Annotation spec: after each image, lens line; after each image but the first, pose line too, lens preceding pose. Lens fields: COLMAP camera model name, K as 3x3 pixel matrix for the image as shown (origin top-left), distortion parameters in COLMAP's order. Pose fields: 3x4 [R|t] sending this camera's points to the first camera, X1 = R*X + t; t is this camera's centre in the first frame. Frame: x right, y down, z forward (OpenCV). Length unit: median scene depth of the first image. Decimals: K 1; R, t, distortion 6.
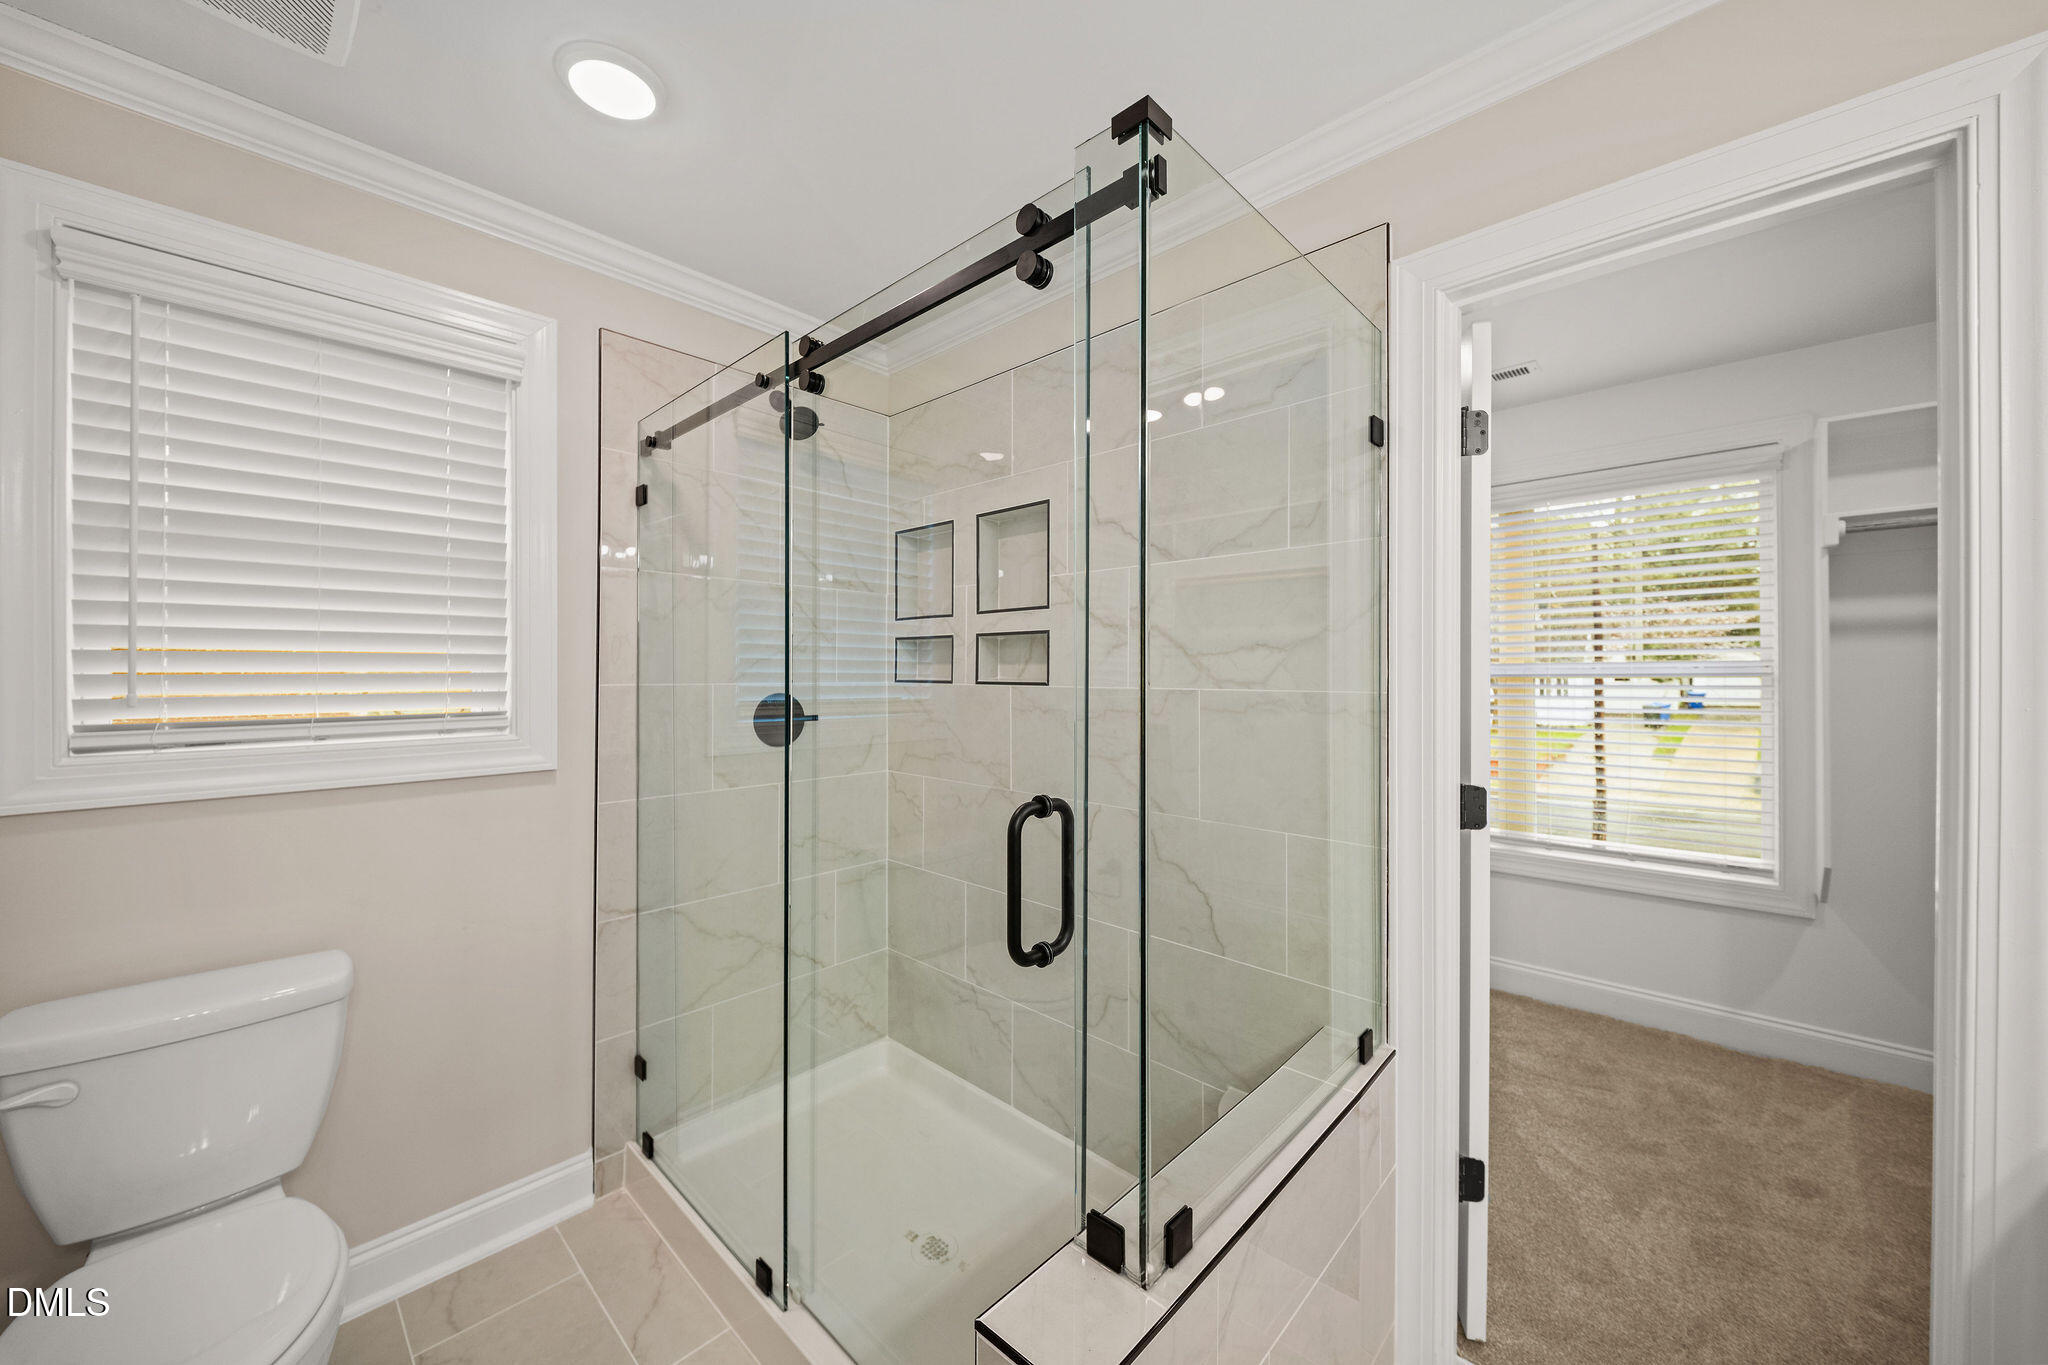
lens RADIAL K [[748.3, 0, 1018.9], [0, 748.3, 672.2], [0, 0, 1]] dist [0.009720, -0.007070]
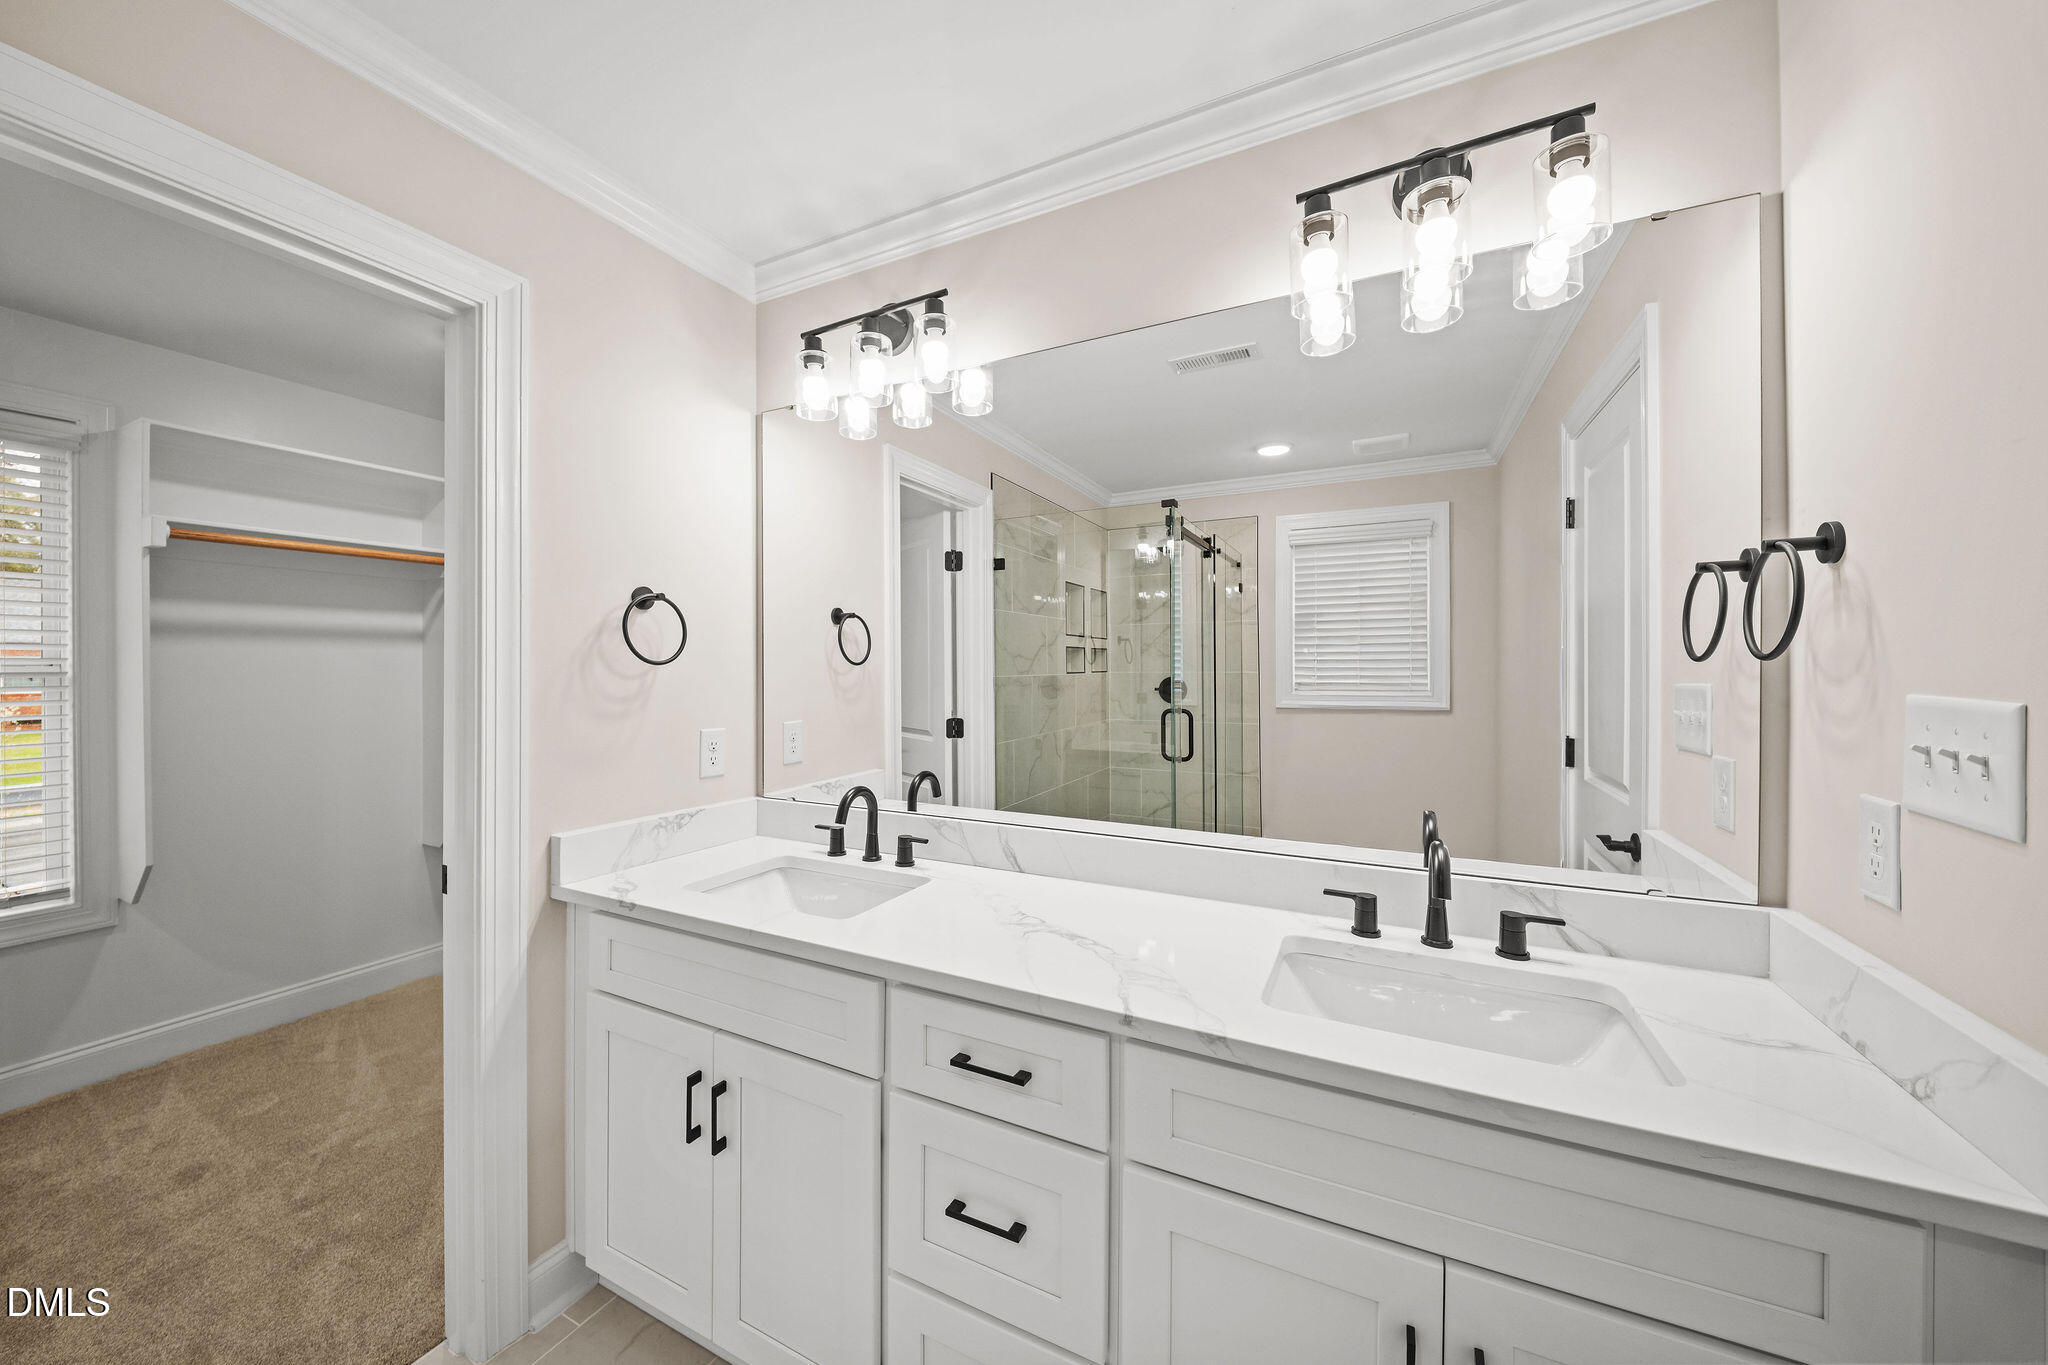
lens RADIAL K [[734.2, 0, 1002.7], [0, 734.2, 673.9], [0, 0, 1]] dist [-0.006528, -0.000170]
pose [[-0.281049, -0.004563, 0.959683, -0.190743], [0.001767, 0.999985, 0.005272, 0.000409], [-0.959692, 0.003177, -0.281037, 0.182805]]
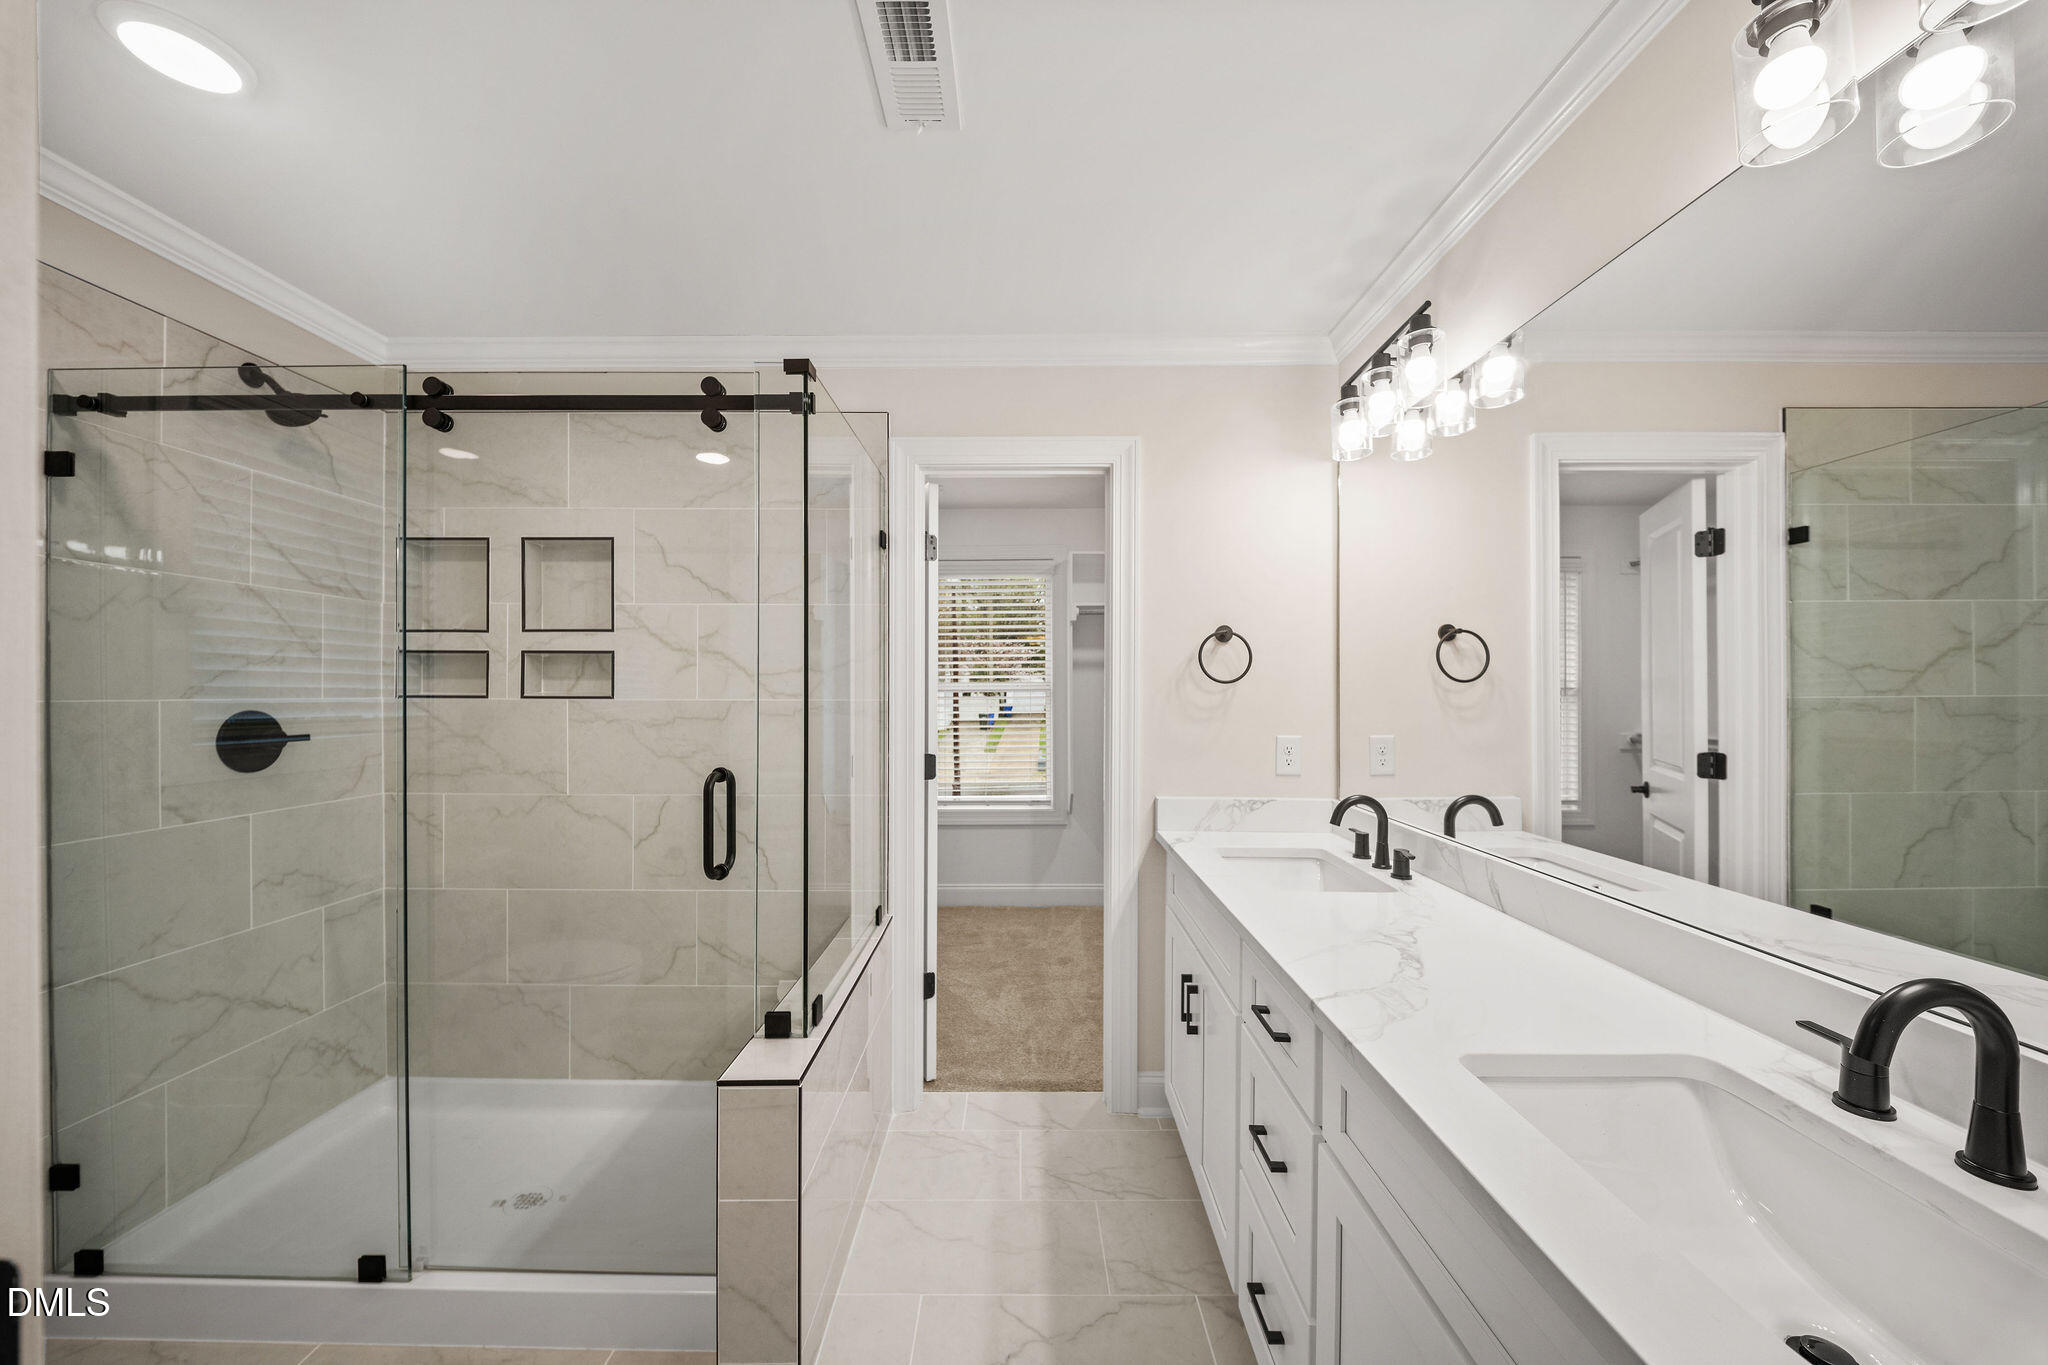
lens RADIAL K [[728.9, 0, 1023.2], [0, 728.9, 693.5], [0, 0, 1]] dist [-0.000266, -0.000109]
pose [[0.727508, -0.003172, 0.686092, -0.257686], [-0.000650, 0.999986, 0.005312, 0.003156], [-0.686099, -0.004310, 0.727495, -0.239546]]
